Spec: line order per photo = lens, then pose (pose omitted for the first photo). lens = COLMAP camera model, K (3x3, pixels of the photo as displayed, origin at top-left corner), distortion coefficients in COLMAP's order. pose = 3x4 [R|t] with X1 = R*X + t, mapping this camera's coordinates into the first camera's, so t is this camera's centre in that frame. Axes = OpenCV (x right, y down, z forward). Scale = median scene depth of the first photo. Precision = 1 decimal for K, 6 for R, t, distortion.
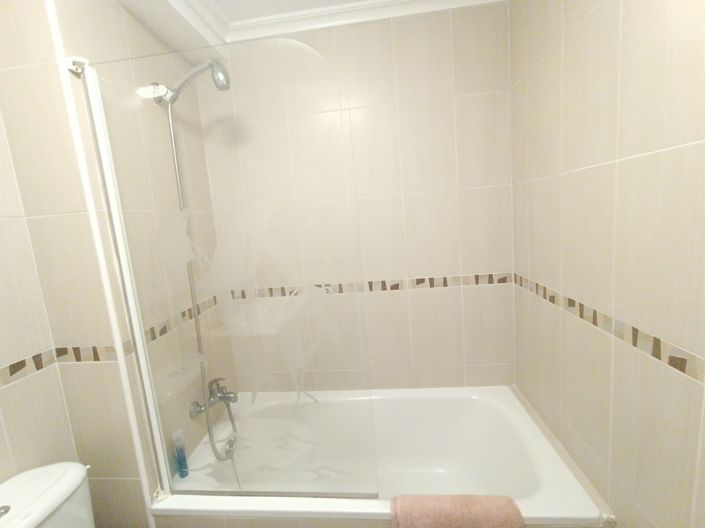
lens RADIAL K [[323.0, 0, 353.4], [0, 323.0, 266.1], [0, 0, 1]] dist [-0.016620, 0.007703]
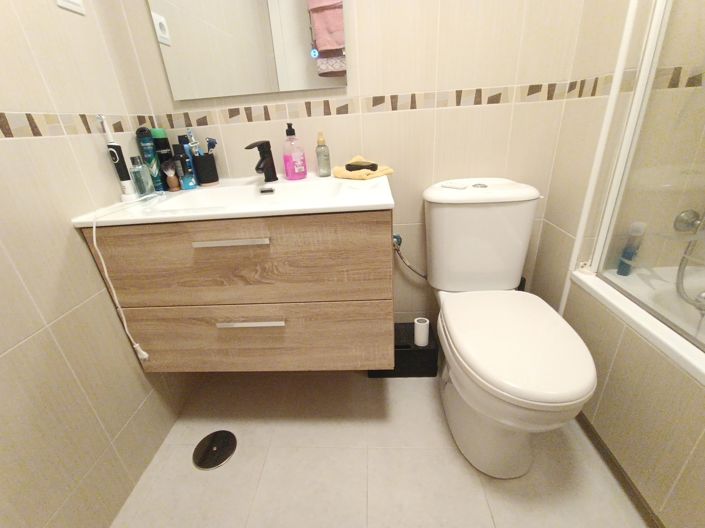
lens RADIAL K [[323.0, 0, 343.2], [0, 323.0, 265.5], [0, 0, 1]] dist [-0.016620, 0.007703]
pose [[0.040275, 0.481267, -0.875648, 0.189662], [-0.074412, 0.875370, 0.477692, 0.280582], [0.996414, 0.045920, 0.071068, 0.191606]]
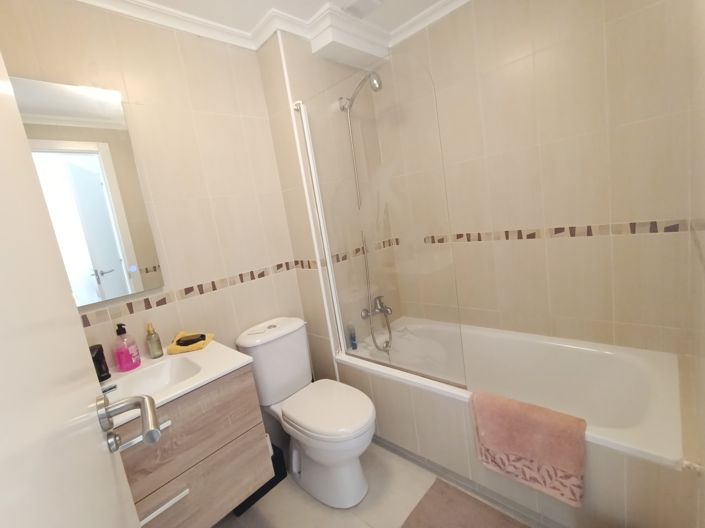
lens RADIAL K [[323.0, 0, 351.8], [0, 323.0, 265.2], [0, 0, 1]] dist [-0.016620, 0.007703]
pose [[0.791697, 0.060685, -0.607892, 0.422699], [-0.002417, 0.995357, 0.096218, 0.082441], [0.610909, -0.074706, 0.788168, -0.253096]]
